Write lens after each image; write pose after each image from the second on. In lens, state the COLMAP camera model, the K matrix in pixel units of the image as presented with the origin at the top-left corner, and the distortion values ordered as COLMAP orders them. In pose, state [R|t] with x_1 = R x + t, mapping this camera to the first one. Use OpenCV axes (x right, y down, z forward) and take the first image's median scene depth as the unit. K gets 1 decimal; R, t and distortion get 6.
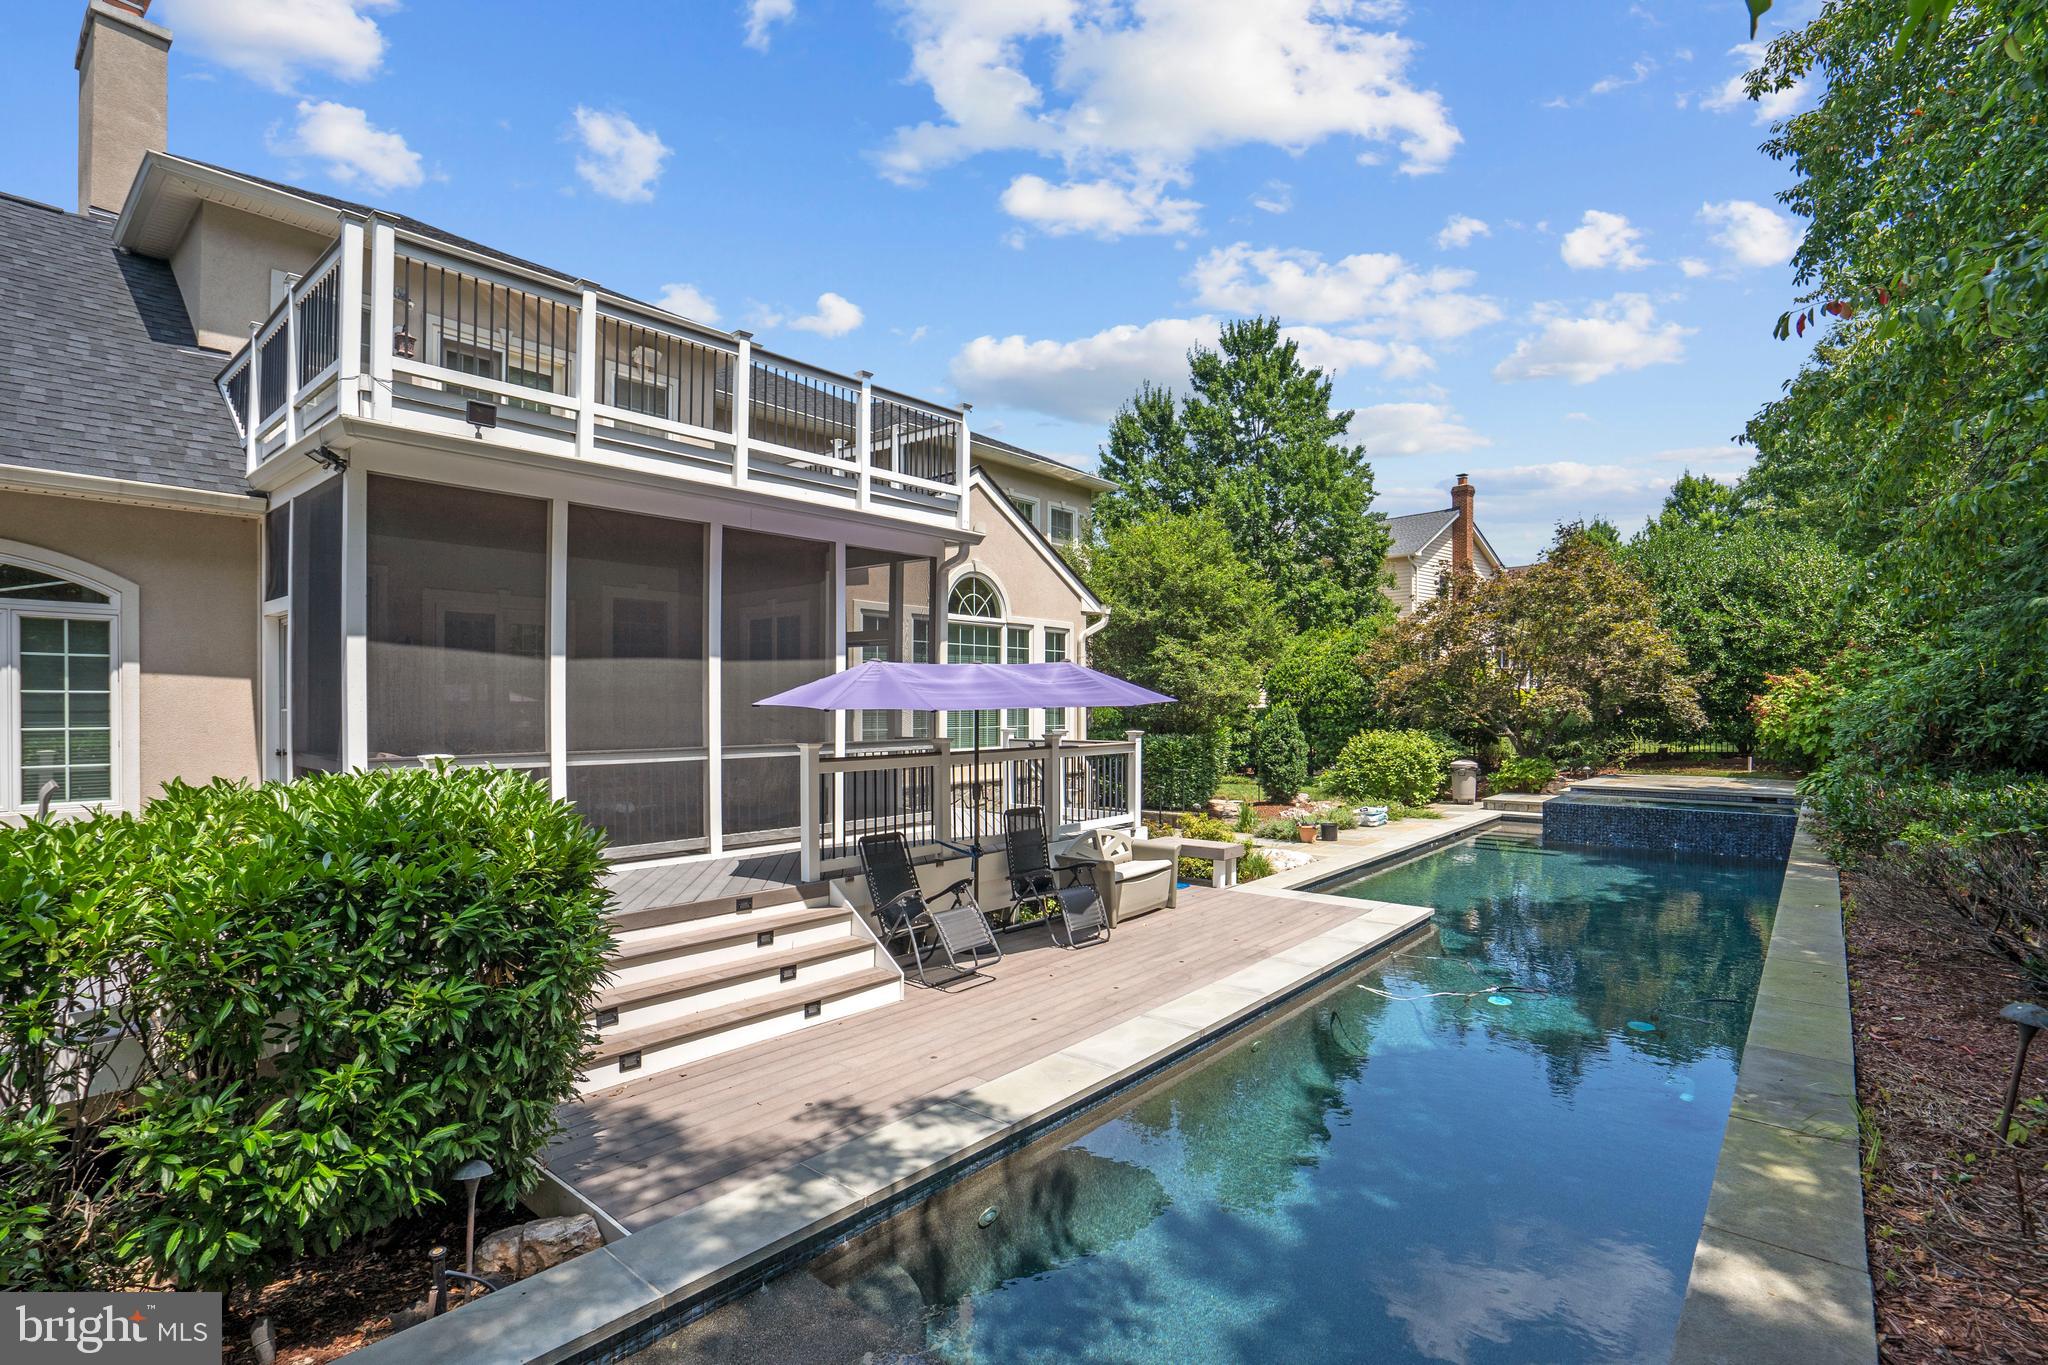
lens RADIAL K [[962.3, 0, 1019.6], [0, 962.3, 699.2], [0, 0, 1]] dist [-0.047942, 0.013015]
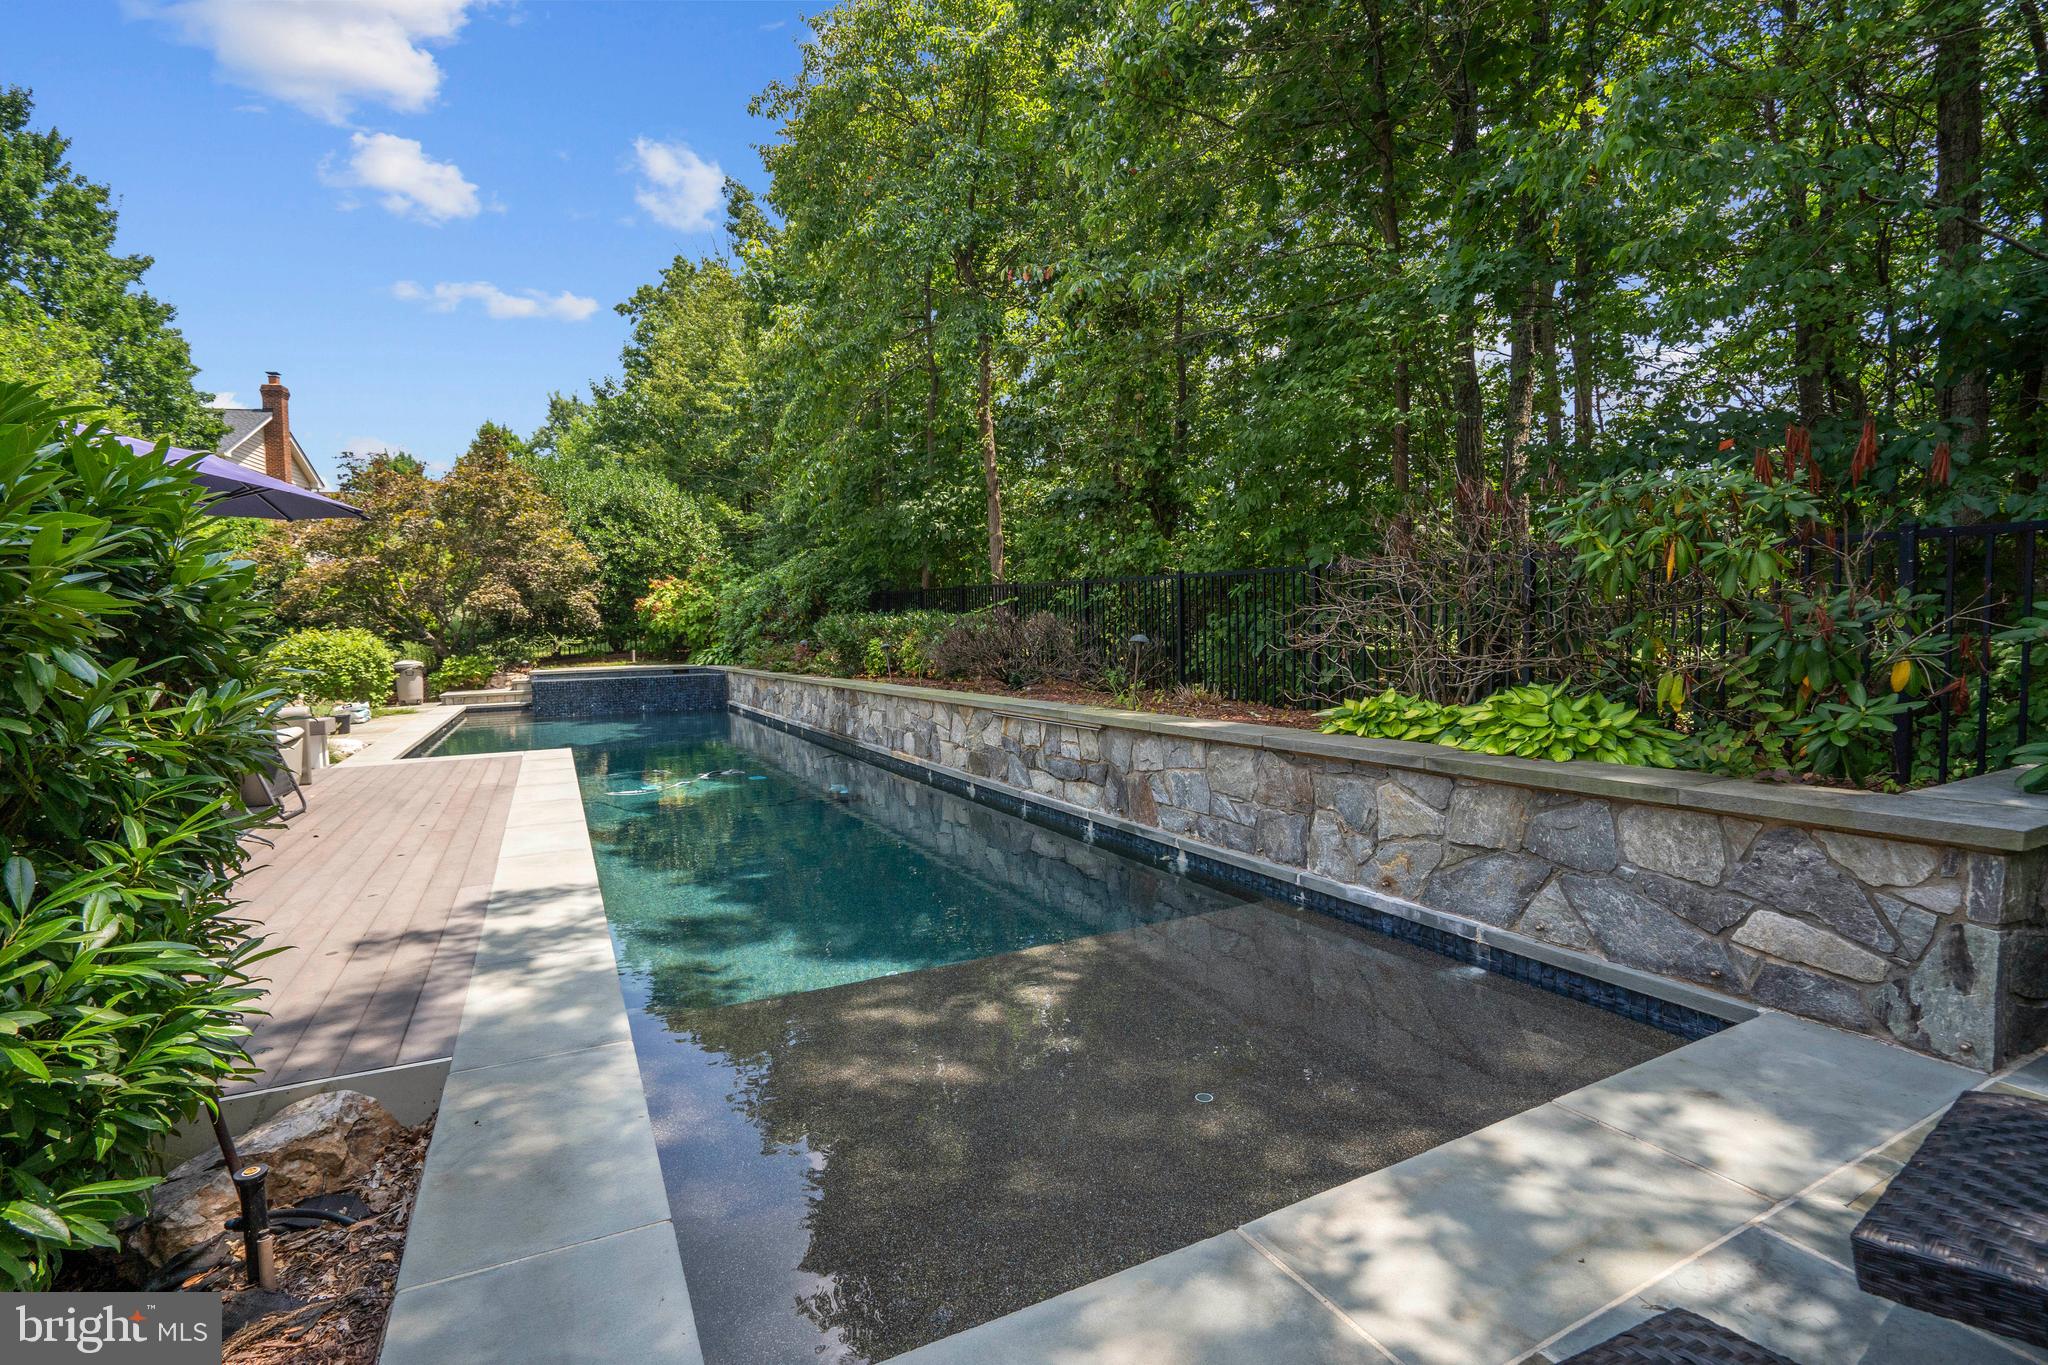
lens RADIAL K [[962.3, 0, 990.7], [0, 962.3, 678.2], [0, 0, 1]] dist [-0.047942, 0.013015]
pose [[0.405191, -0.050540, 0.912834, -0.225617], [0.022263, 0.998720, 0.045413, 0.068923], [-0.913961, 0.001922, 0.405797, 0.092421]]
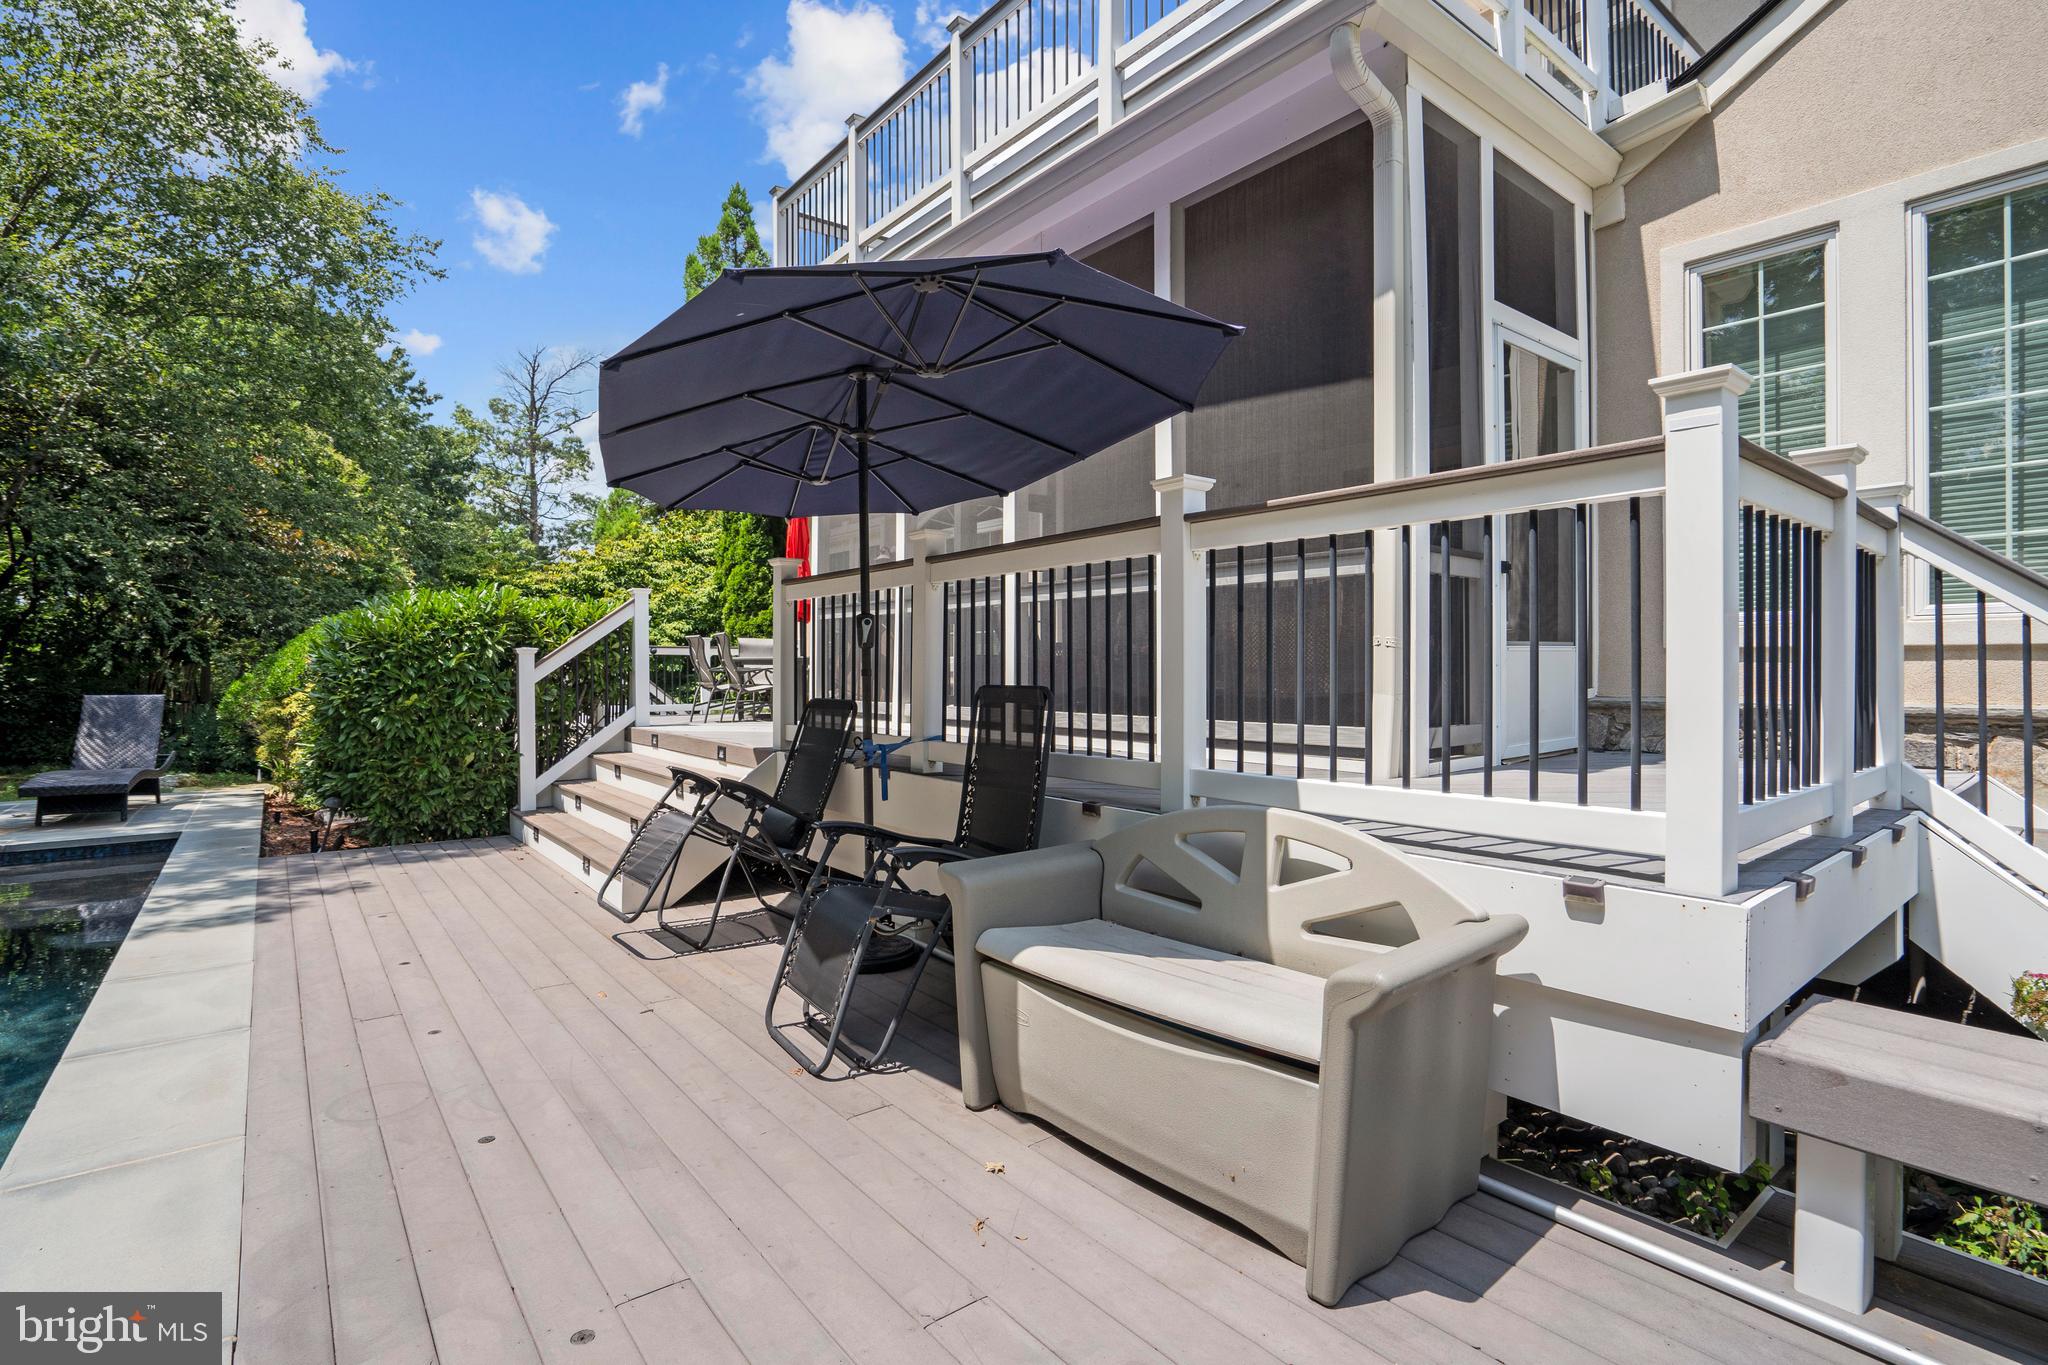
lens RADIAL K [[962.3, 0, 1026.6], [0, 962.3, 673.4], [0, 0, 1]] dist [-0.047942, 0.013015]
pose [[-0.180041, 0.007311, -0.983632, 0.237663], [0.006010, 0.999962, 0.006332, 0.065799], [0.983641, -0.004771, -0.180078, 0.668851]]
